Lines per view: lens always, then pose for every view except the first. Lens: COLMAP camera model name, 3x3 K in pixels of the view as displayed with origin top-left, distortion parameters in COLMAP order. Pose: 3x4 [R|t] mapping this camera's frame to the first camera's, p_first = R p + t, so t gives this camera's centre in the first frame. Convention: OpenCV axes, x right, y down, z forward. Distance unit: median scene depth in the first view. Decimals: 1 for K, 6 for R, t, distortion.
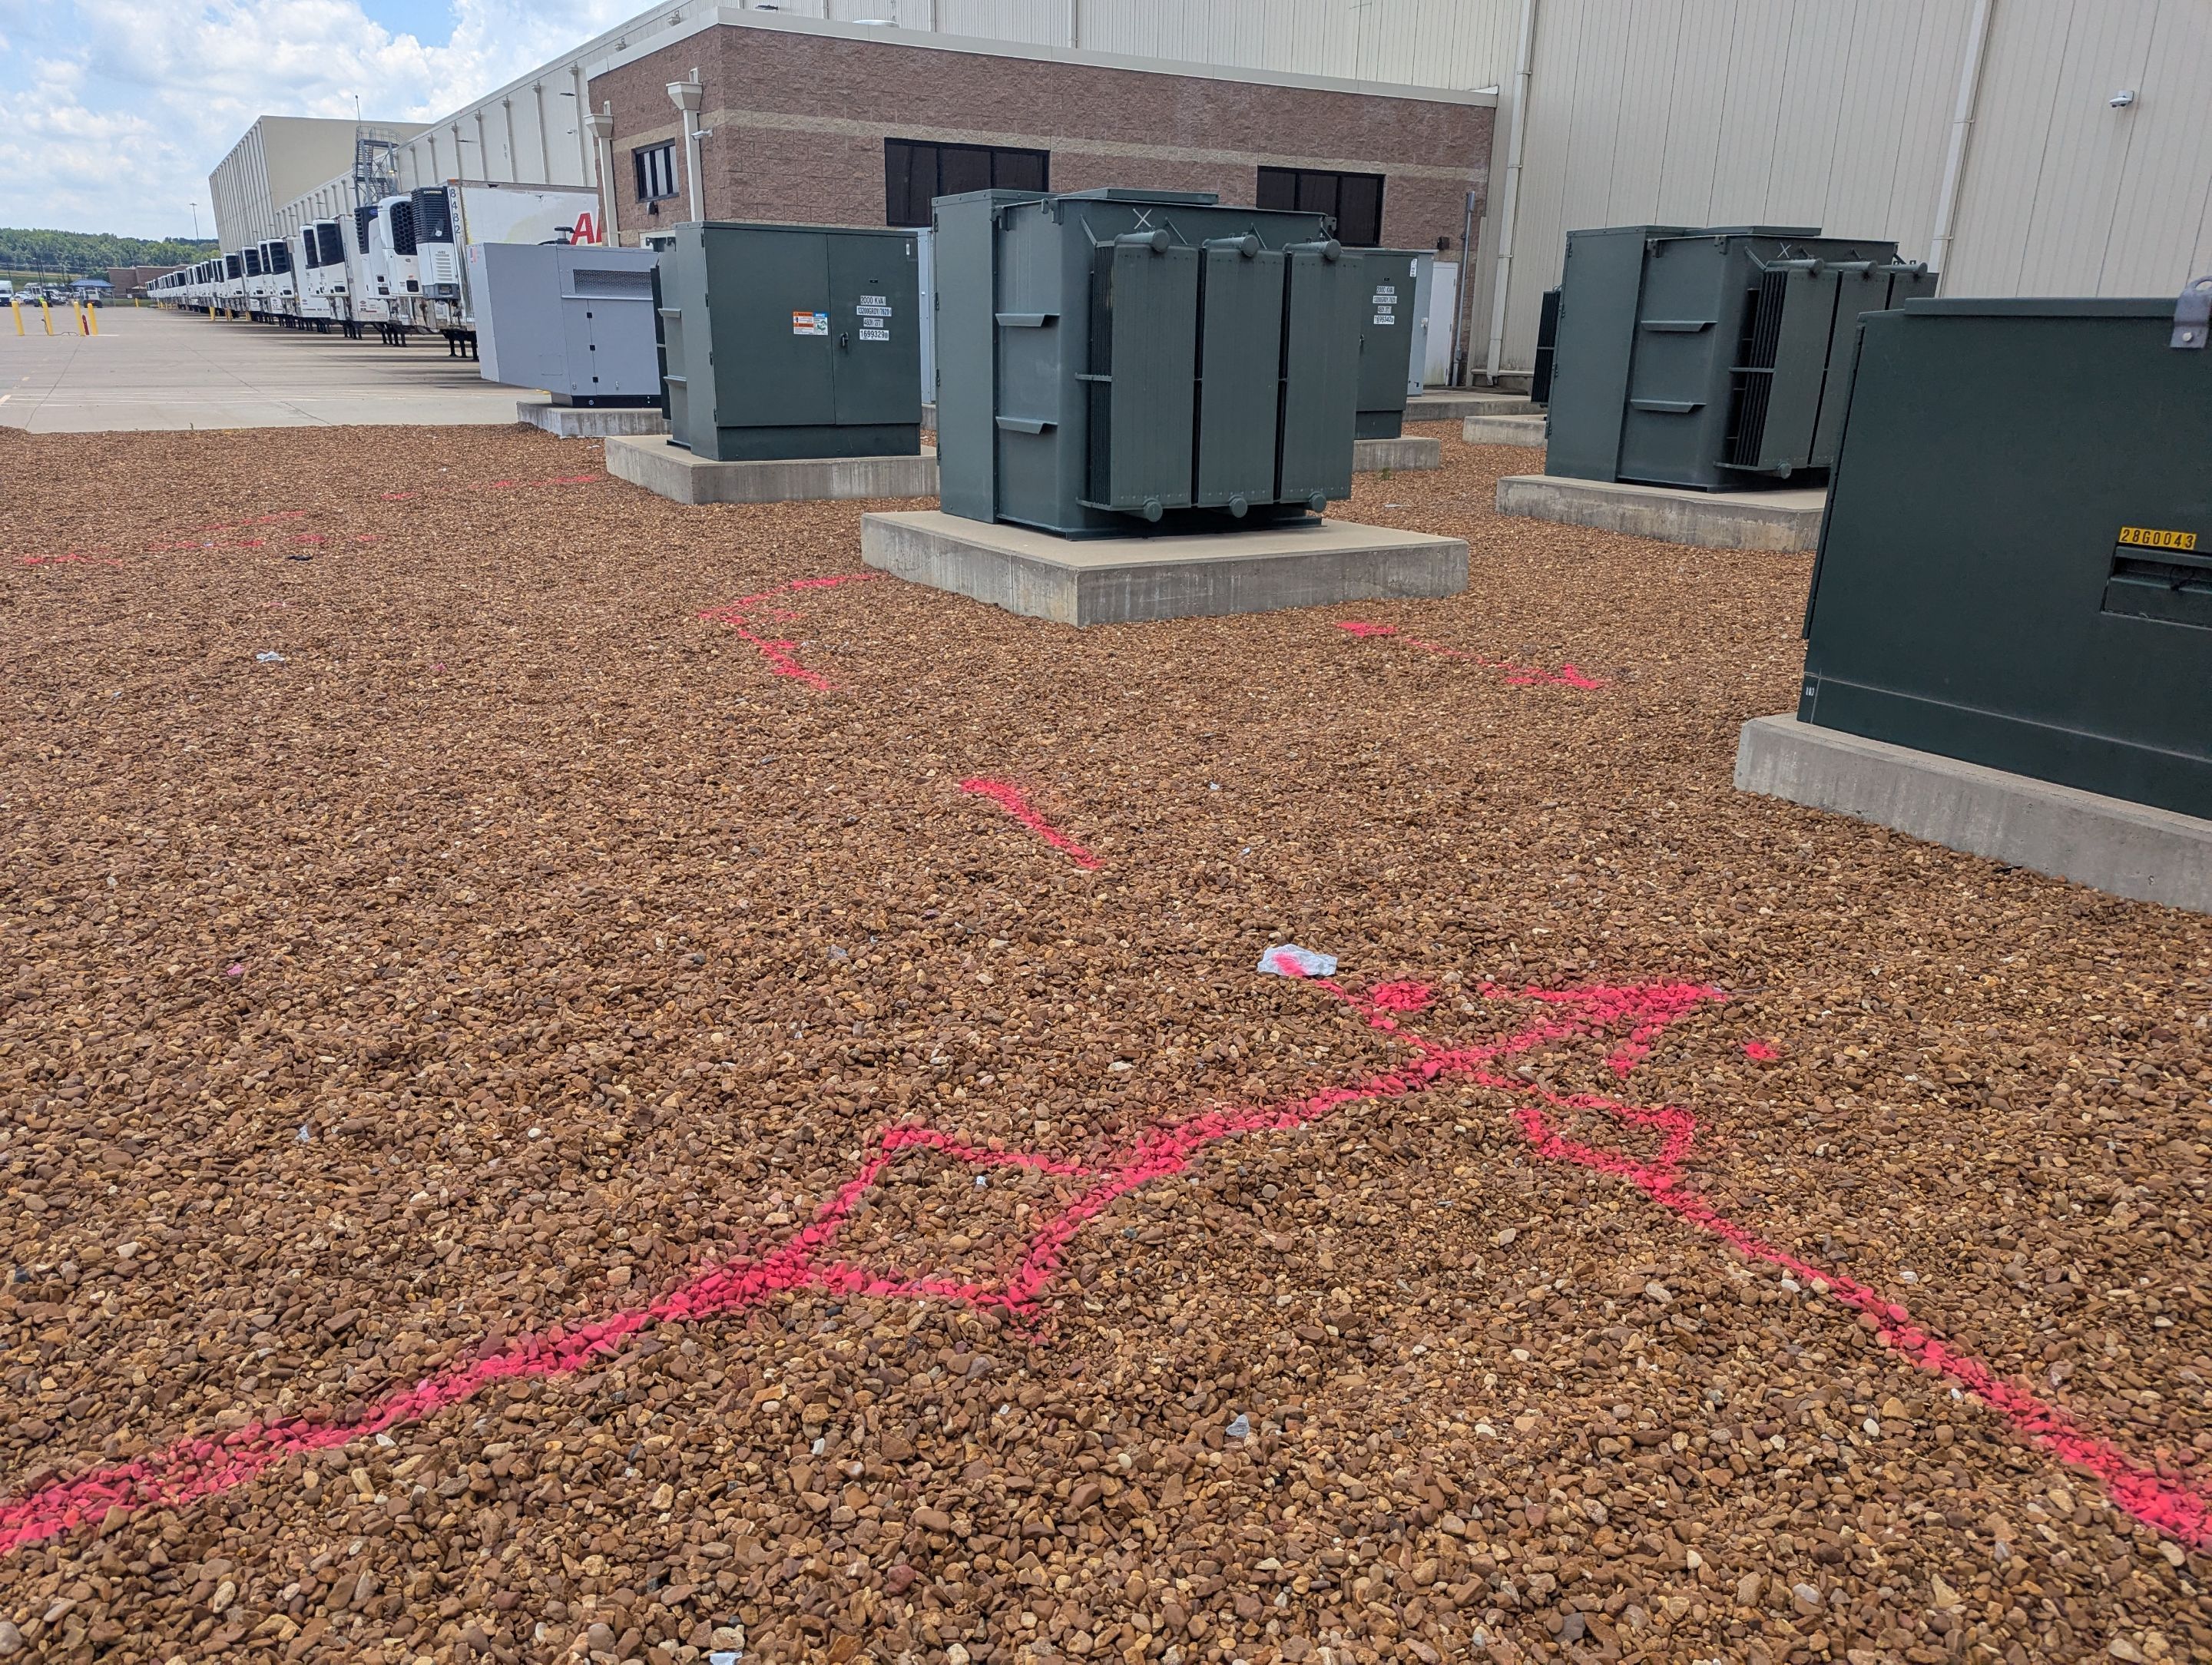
lens RADIAL K [[1559.9, 0, 1104.6], [0, 1559.9, 836.7], [0, 0, 1]] dist [0.074229, -0.071562]
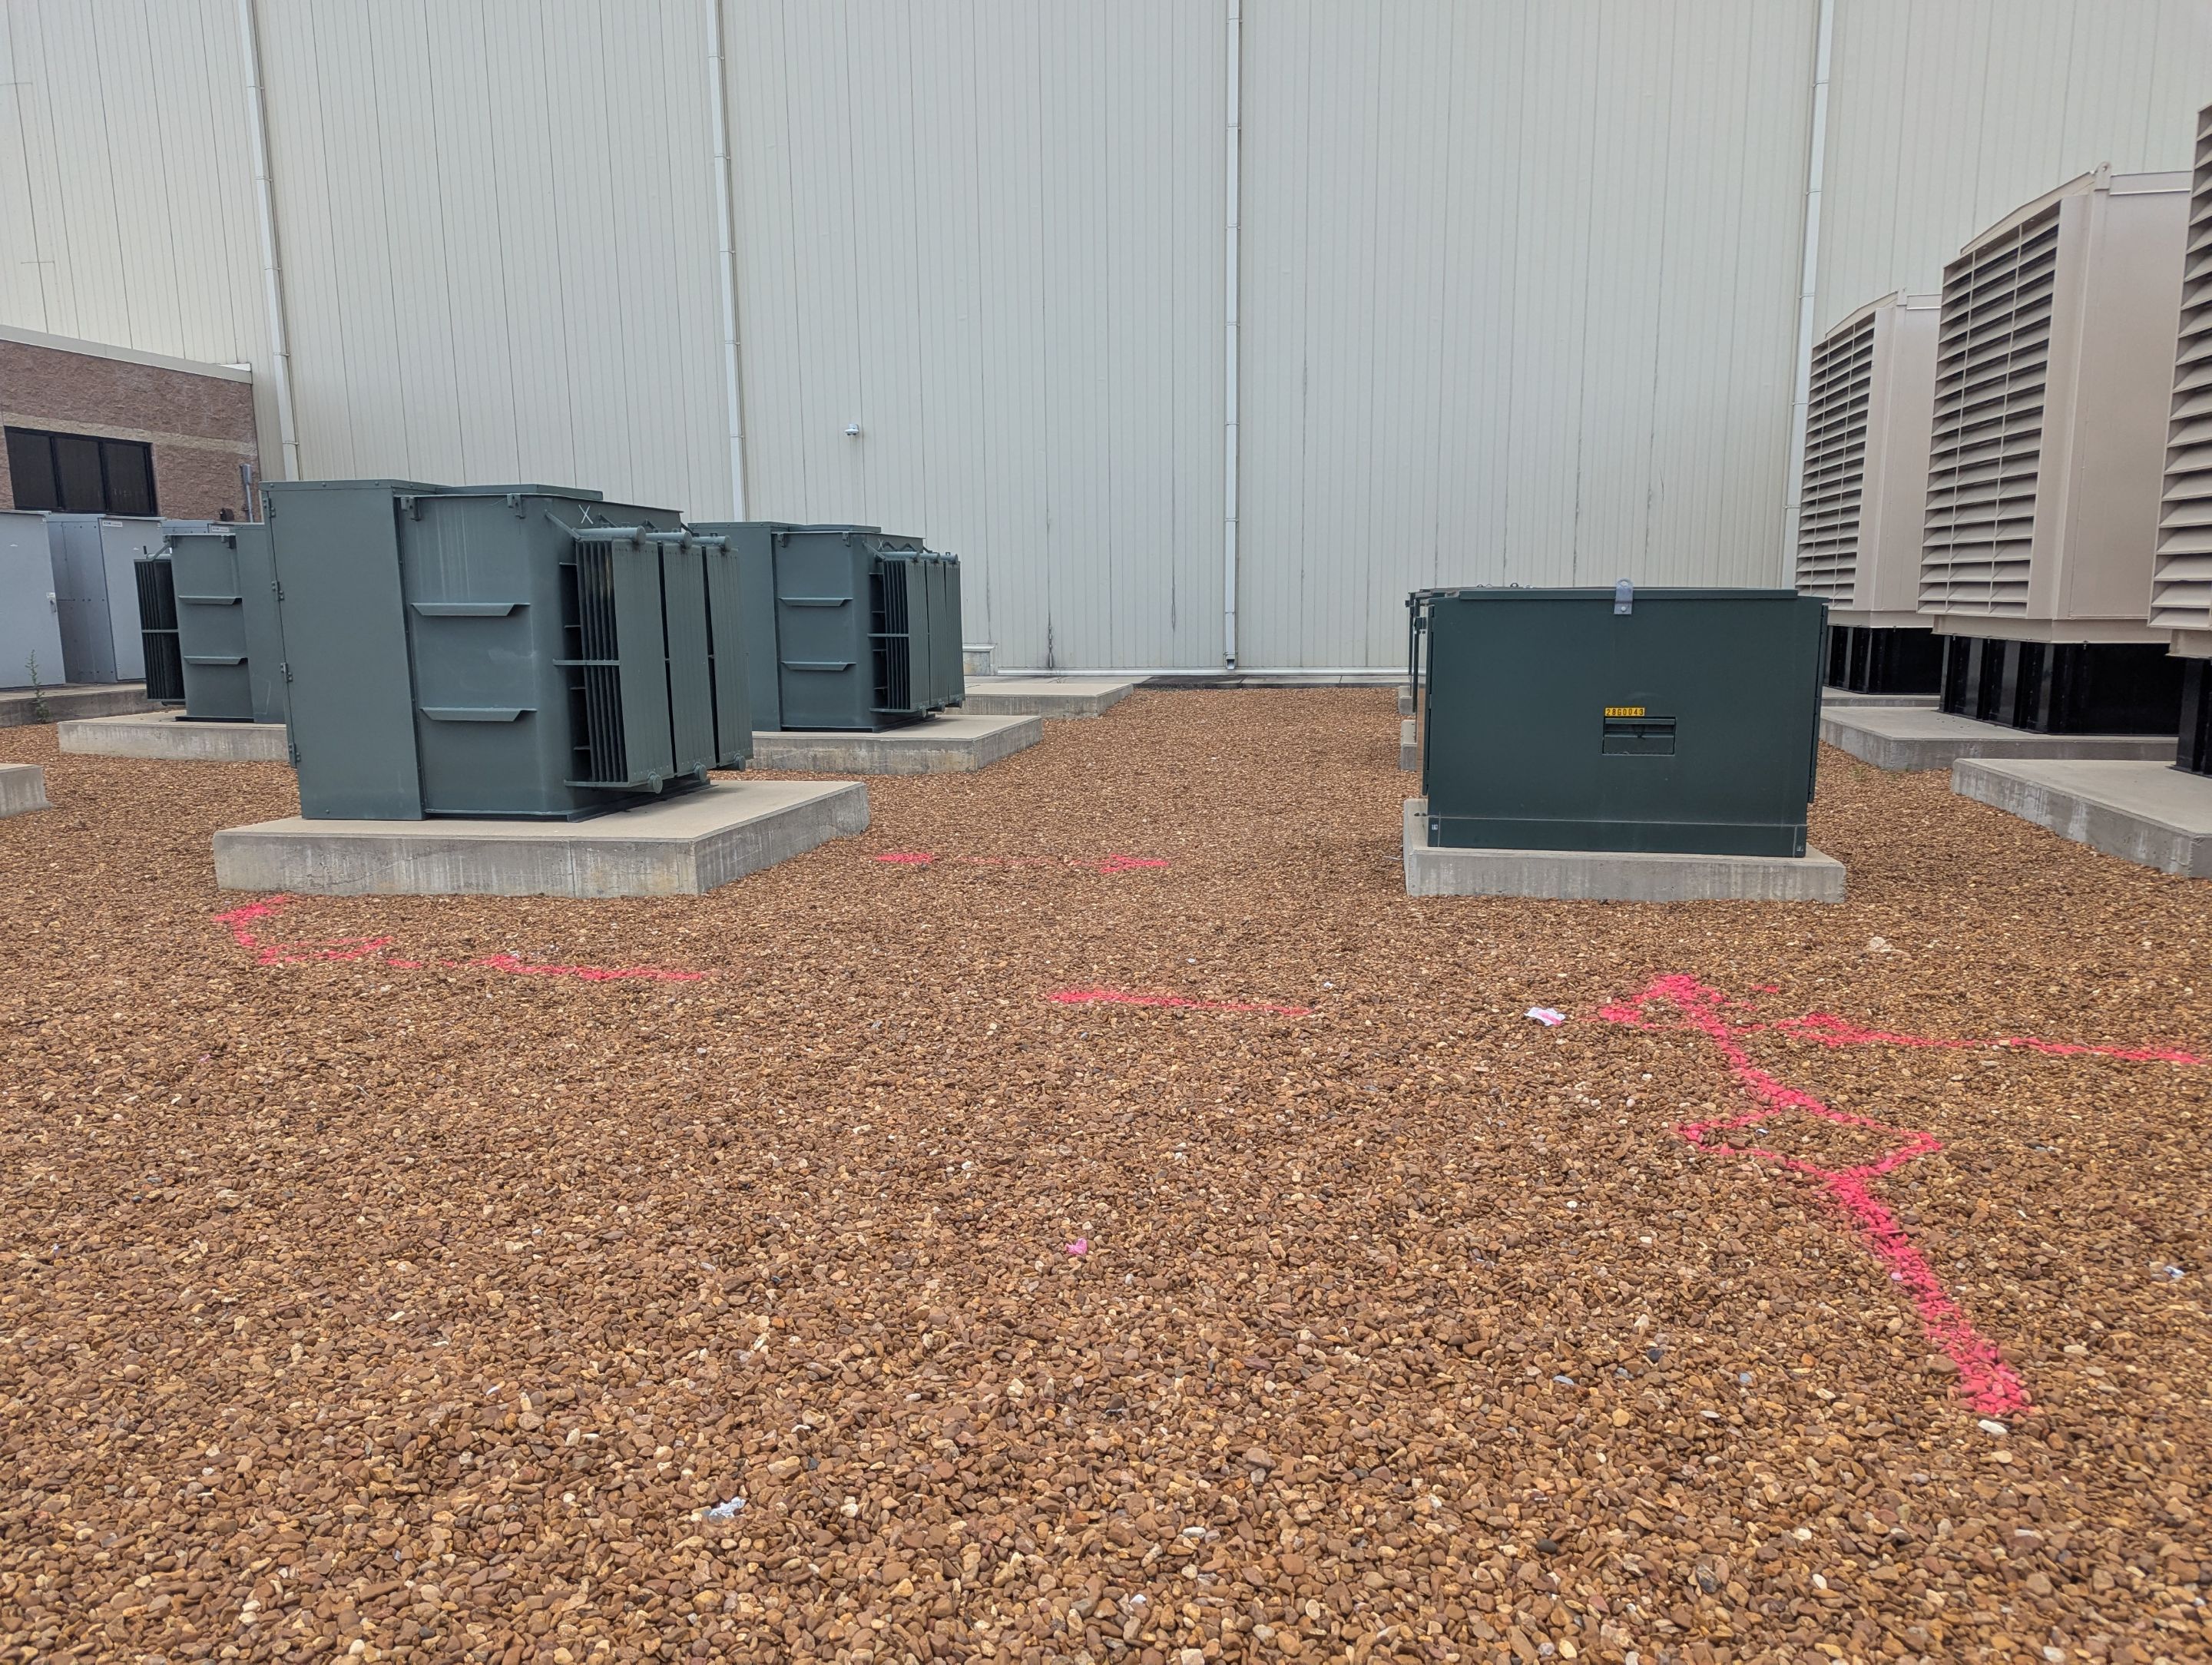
lens RADIAL K [[1559.9, 0, 1104.6], [0, 1559.9, 836.7], [0, 0, 1]] dist [0.074229, -0.071562]
pose [[0.664012, -0.133606, 0.735689, -0.185400], [0.247019, 0.967861, -0.047183, -0.018029], [-0.705741, 0.213059, 0.675675, 0.034598]]
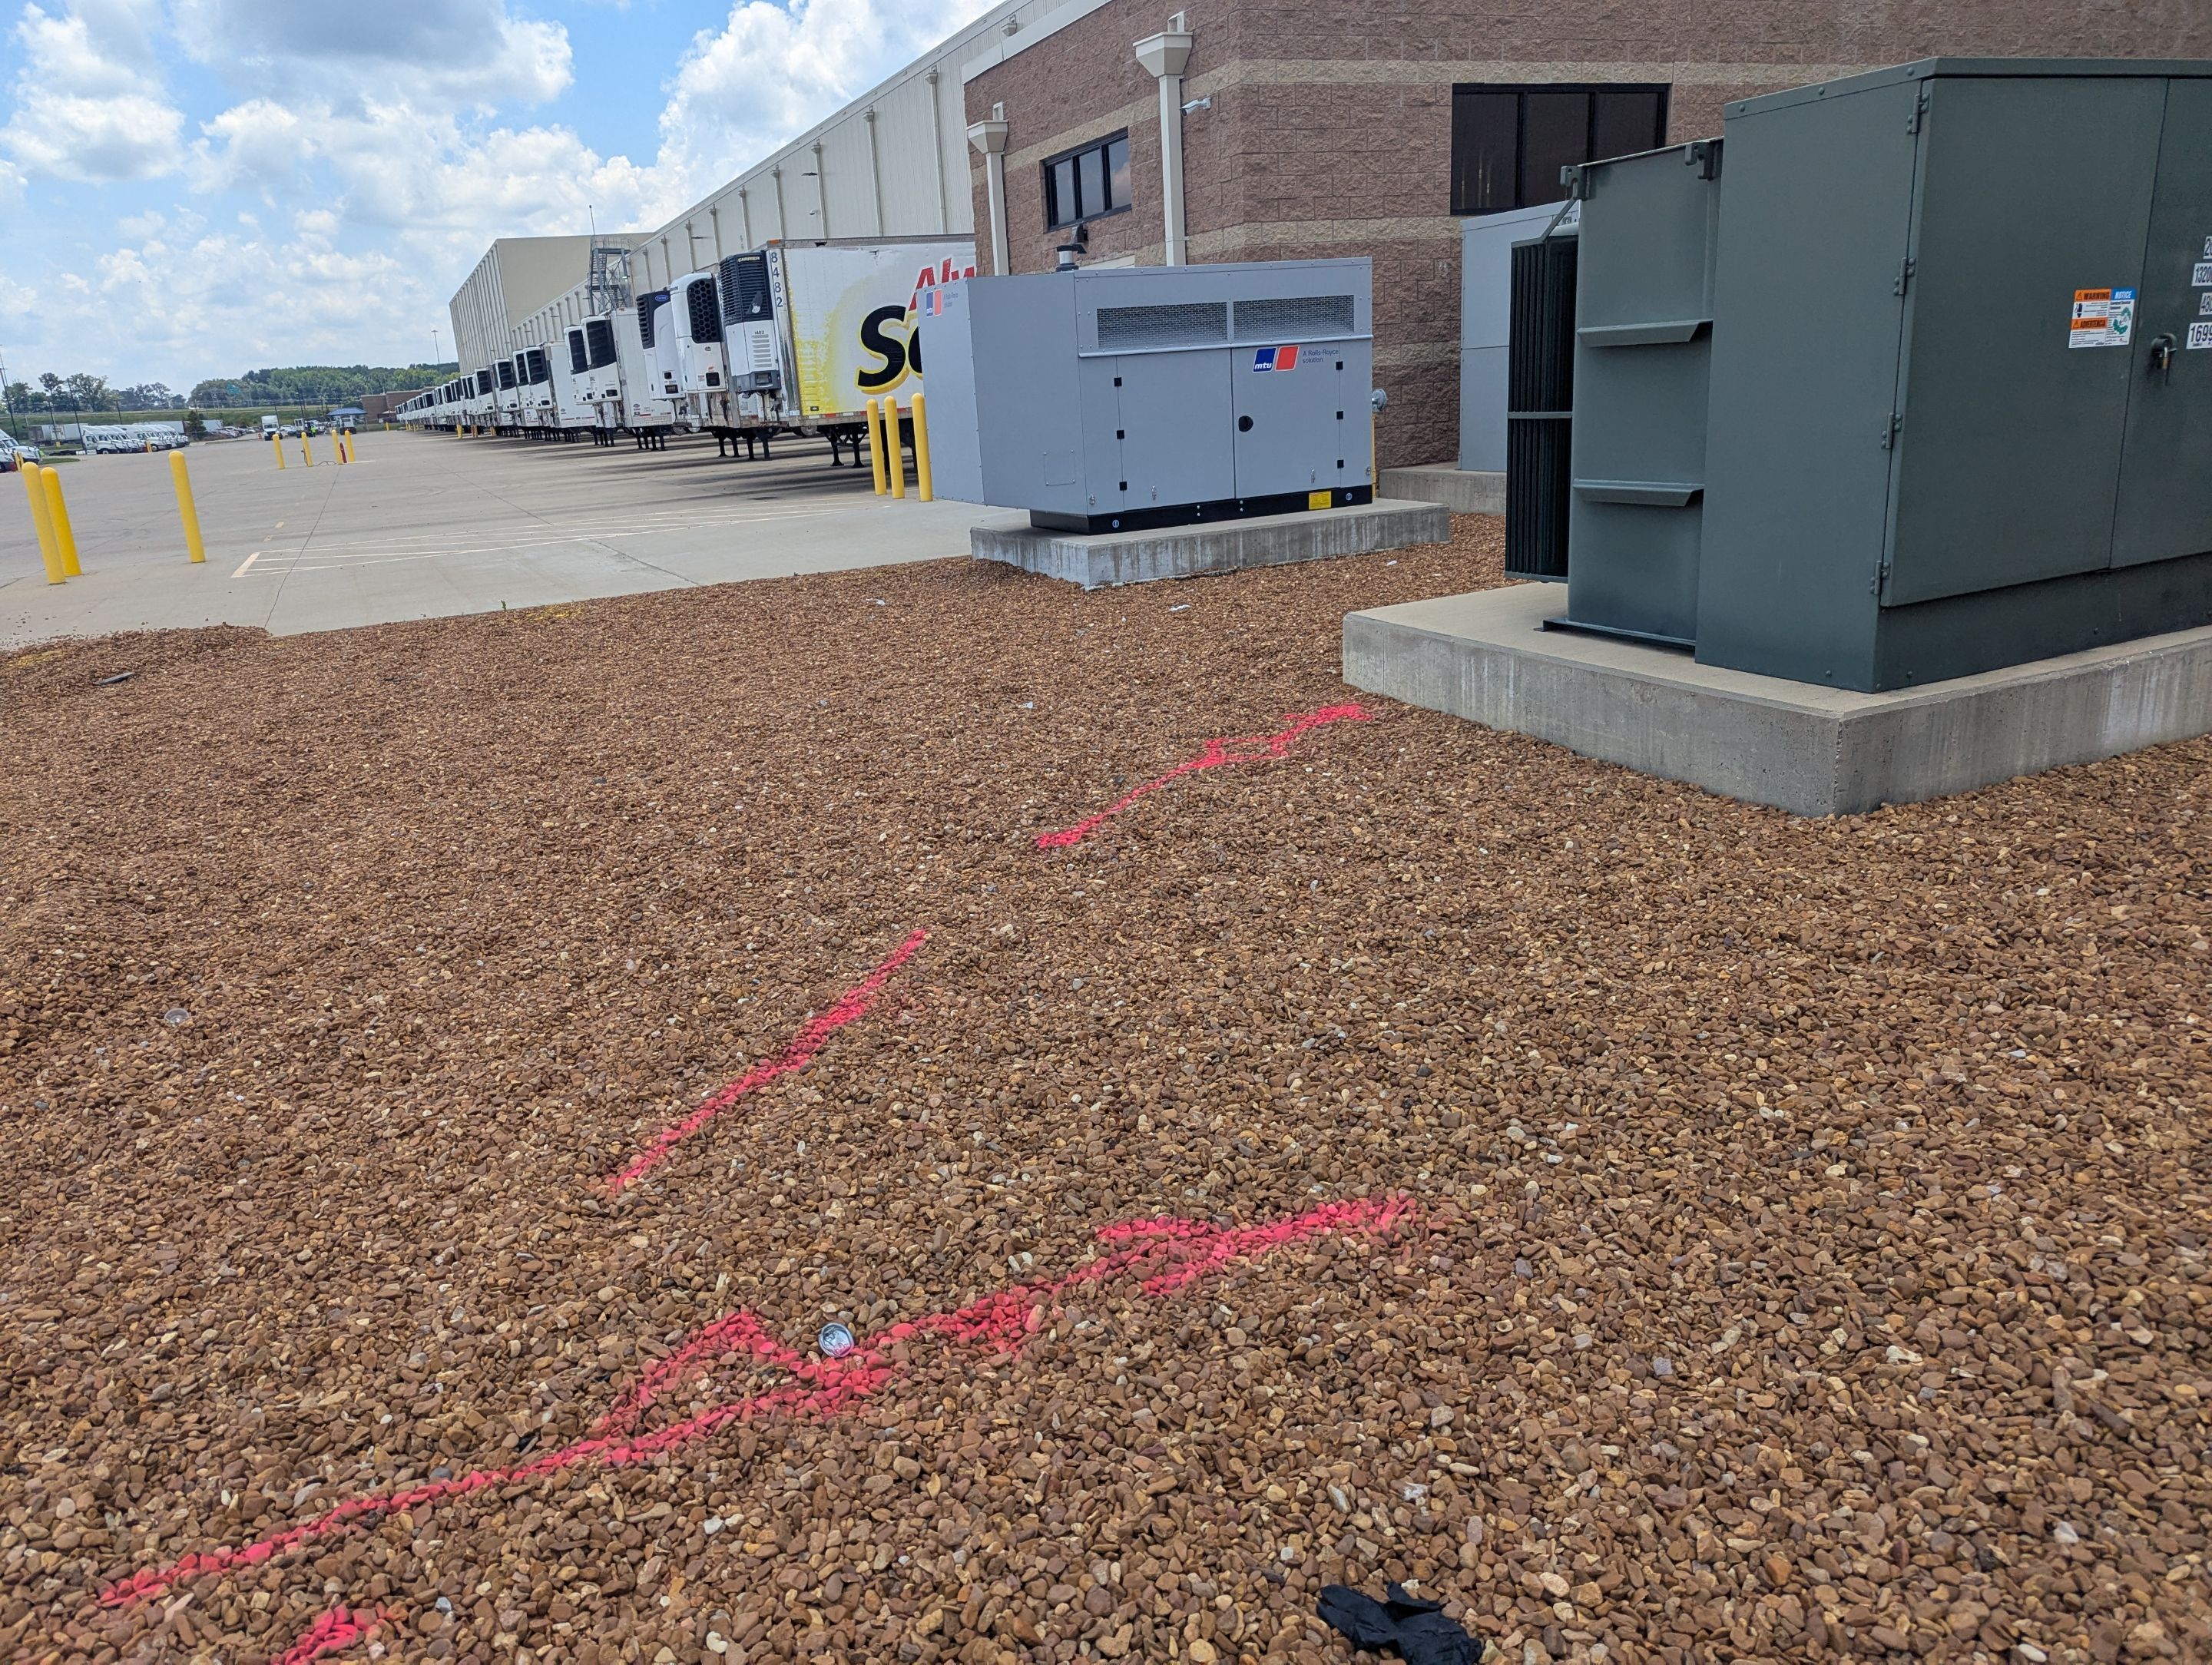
lens RADIAL K [[1573.7, 0, 1051.7], [0, 1573.7, 783.3], [0, 0, 1]] dist [0.069199, -0.077769]
pose [[0.987669, -0.045807, -0.149706, -0.201661], [0.036083, 0.997098, -0.067038, -0.104211], [0.152342, 0.060809, 0.986455, 0.310004]]
